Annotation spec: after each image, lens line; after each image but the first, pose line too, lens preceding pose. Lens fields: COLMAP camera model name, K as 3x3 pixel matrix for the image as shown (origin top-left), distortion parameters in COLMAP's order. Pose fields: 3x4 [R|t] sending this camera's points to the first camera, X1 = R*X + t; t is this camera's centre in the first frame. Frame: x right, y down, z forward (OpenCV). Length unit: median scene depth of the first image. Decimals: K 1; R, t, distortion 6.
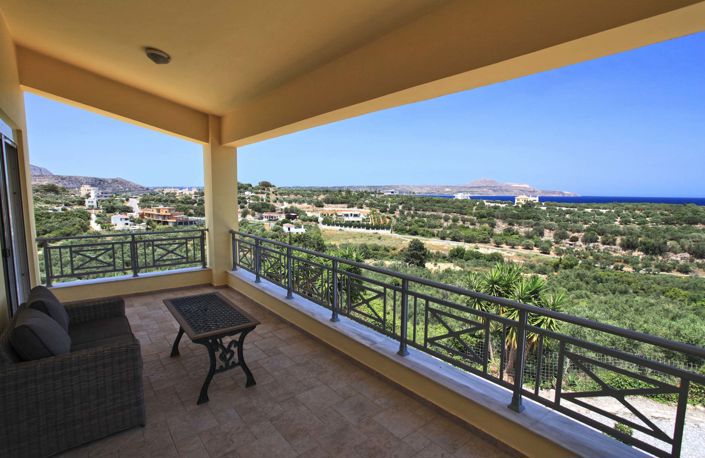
lens RADIAL K [[341.2, 0, 353.2], [0, 341.2, 228.8], [0, 0, 1]] dist [-0.040727, 0.007417]
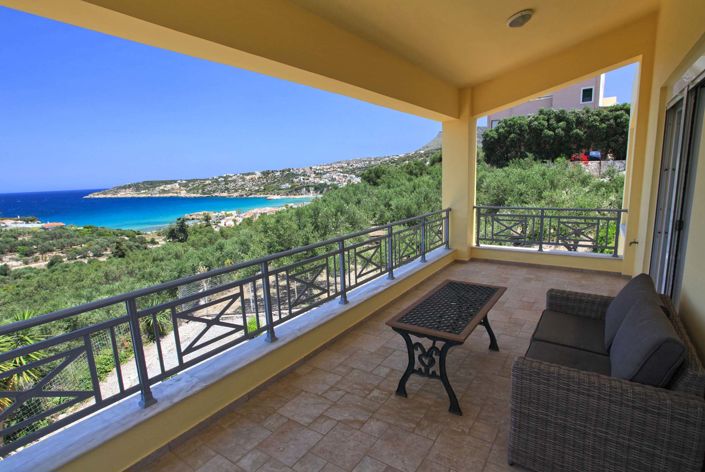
lens RADIAL K [[336.2, 0, 352.4], [0, 336.2, 233.5], [0, 0, 1]] dist [-0.043471, 0.013547]
pose [[-0.253292, -0.173280, 0.951744, -0.551582], [0.113355, 0.971733, 0.207087, -0.065271], [-0.960726, 0.160339, -0.226490, 0.697343]]
